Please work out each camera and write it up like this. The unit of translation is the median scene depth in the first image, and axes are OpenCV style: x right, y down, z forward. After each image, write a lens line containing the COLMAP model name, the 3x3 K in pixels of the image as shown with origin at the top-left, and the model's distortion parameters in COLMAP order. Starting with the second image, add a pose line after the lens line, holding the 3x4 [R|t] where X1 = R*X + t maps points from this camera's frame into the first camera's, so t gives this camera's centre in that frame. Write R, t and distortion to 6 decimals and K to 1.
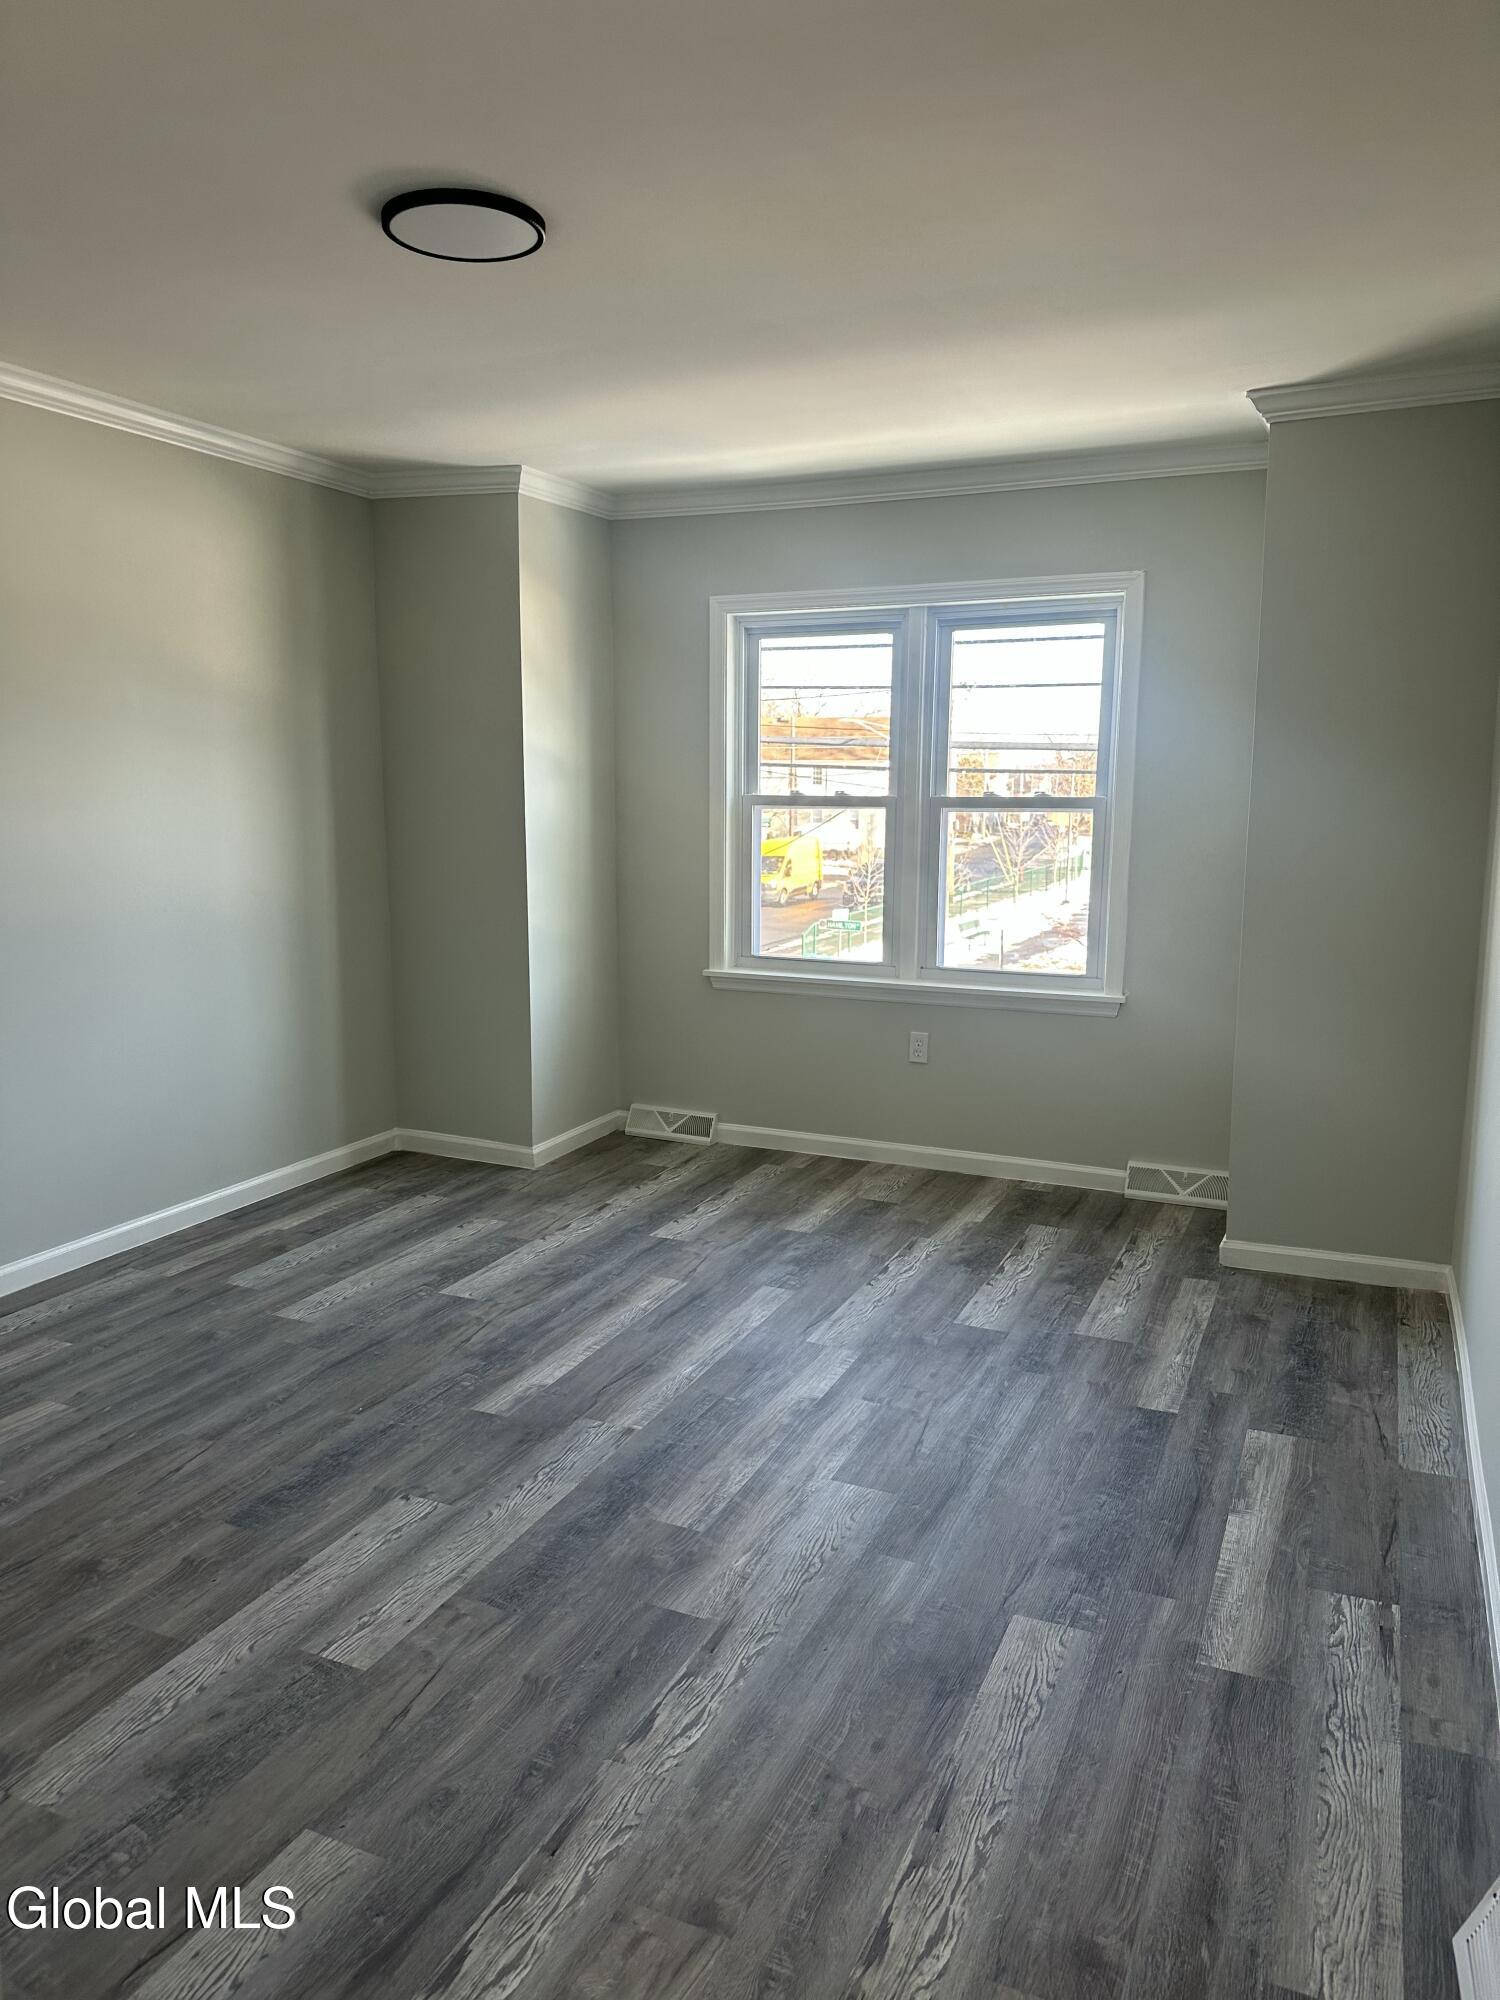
lens RADIAL K [[1394.2, 0, 750.0], [0, 1394.2, 1000.0], [0, 0, 1]] dist [0.000416, -0.006484]
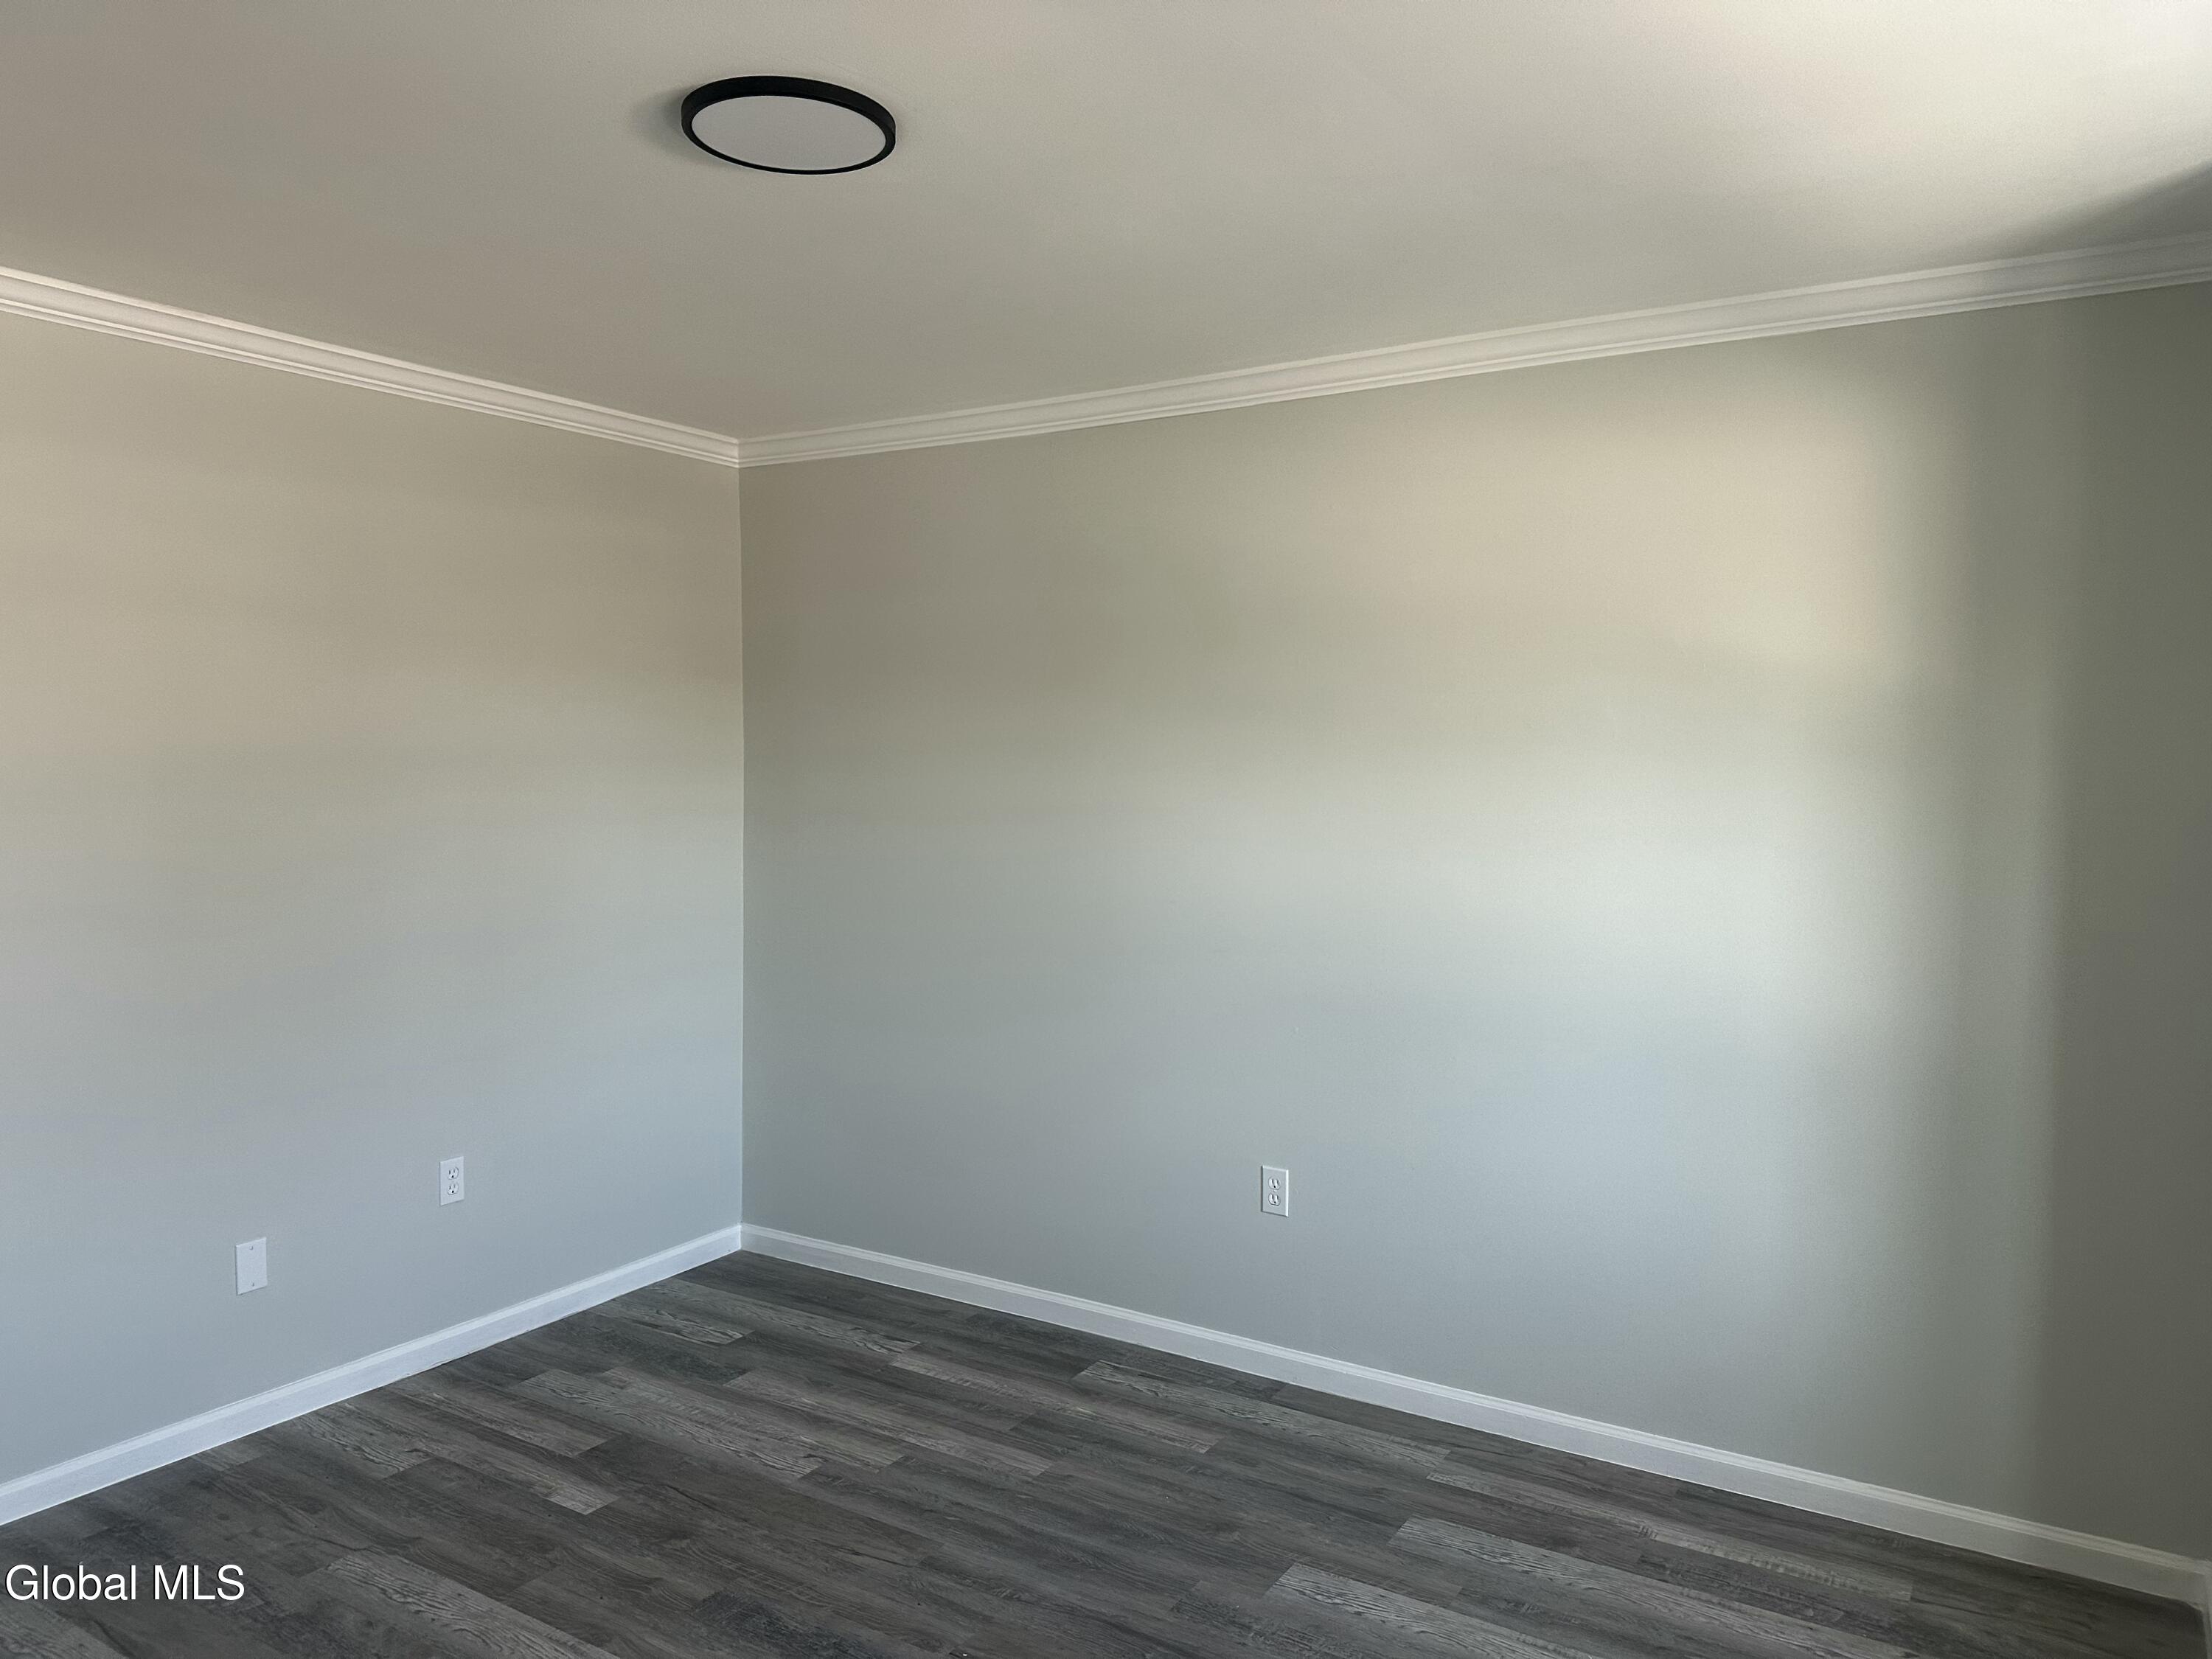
lens RADIAL K [[1542.0, 0, 1106.0], [0, 1542.0, 829.5], [0, 0, 1]] dist [0.000416, -0.006484]
pose [[-0.127622, 0.046833, -0.990717, 0.470184], [-0.166958, 0.983616, 0.068004, -0.197548], [0.977669, 0.174087, -0.117712, 0.985964]]
